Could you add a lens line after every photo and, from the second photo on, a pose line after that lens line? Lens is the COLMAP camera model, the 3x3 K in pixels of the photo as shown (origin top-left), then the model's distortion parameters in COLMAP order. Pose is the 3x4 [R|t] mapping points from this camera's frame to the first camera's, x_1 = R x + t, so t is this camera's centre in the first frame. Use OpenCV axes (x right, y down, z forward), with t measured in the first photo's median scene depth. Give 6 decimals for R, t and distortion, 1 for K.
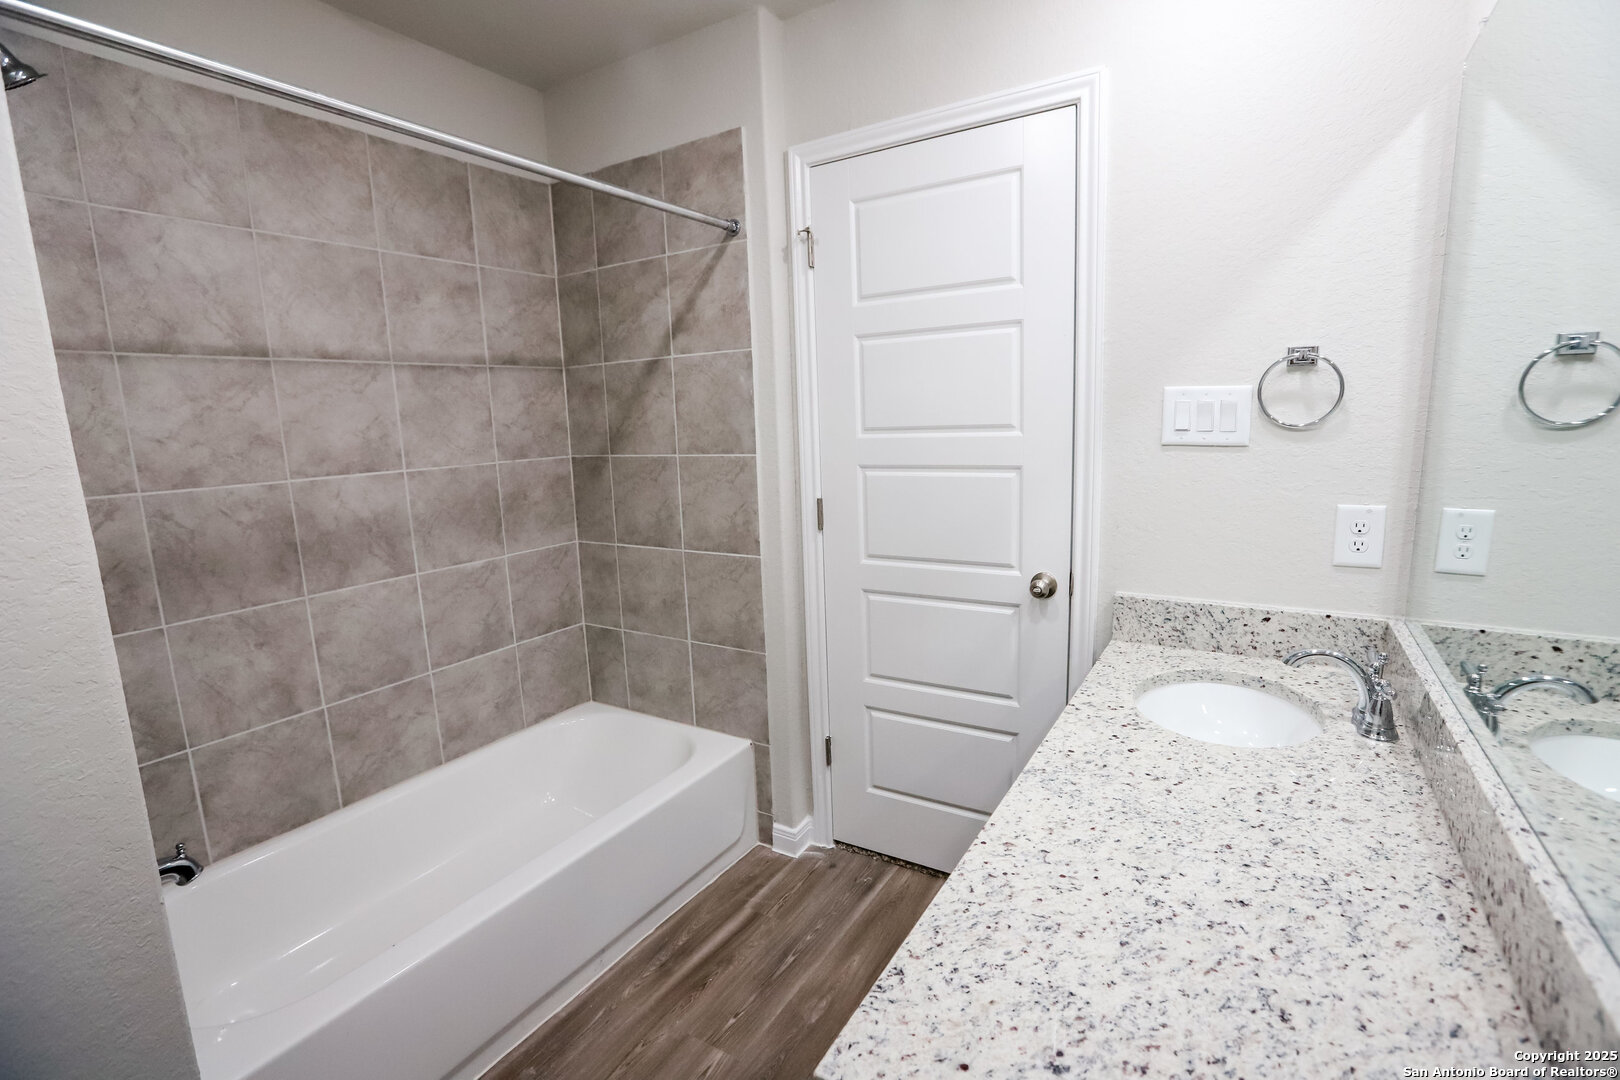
lens RADIAL K [[741.3, 0, 813.2], [0, 741.3, 541.8], [0, 0, 1]] dist [-0.060945, 0.023667]
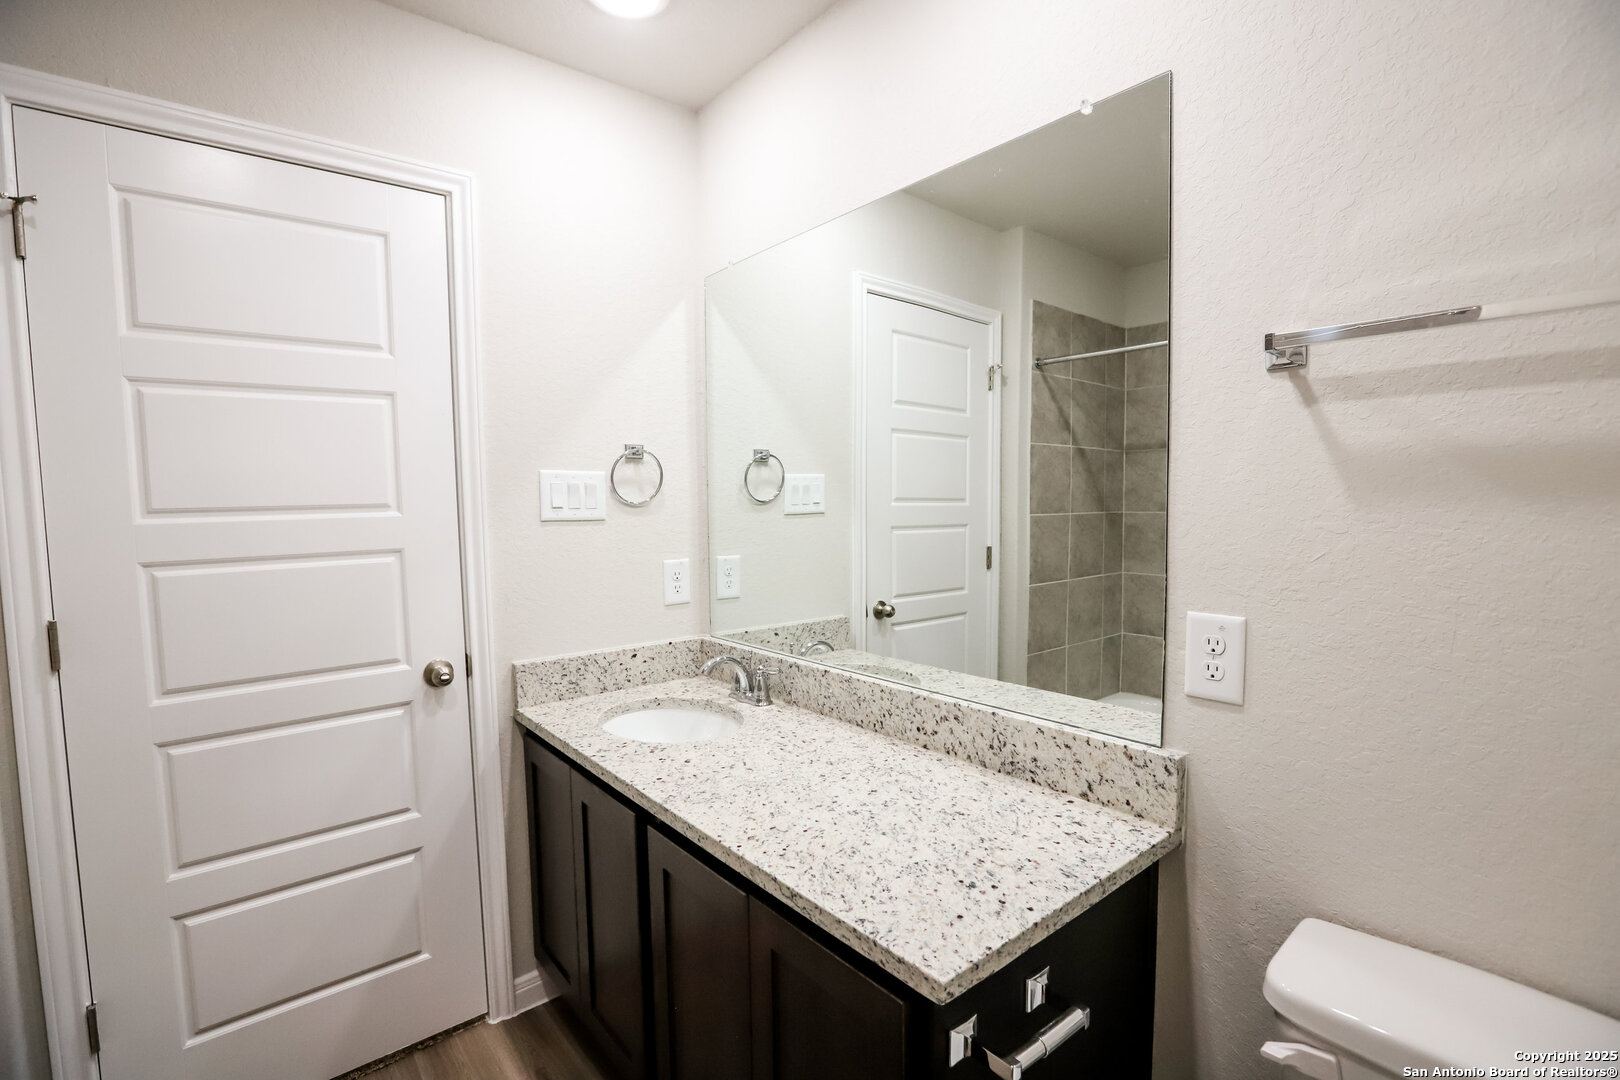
lens RADIAL K [[741.3, 0, 813.2], [0, 741.3, 541.8], [0, 0, 1]] dist [-0.060945, 0.023667]
pose [[0.324065, -0.031624, 0.945506, -0.477023], [0.163534, 0.986268, -0.023062, -0.007592], [-0.931793, 0.162096, 0.324787, 0.264306]]
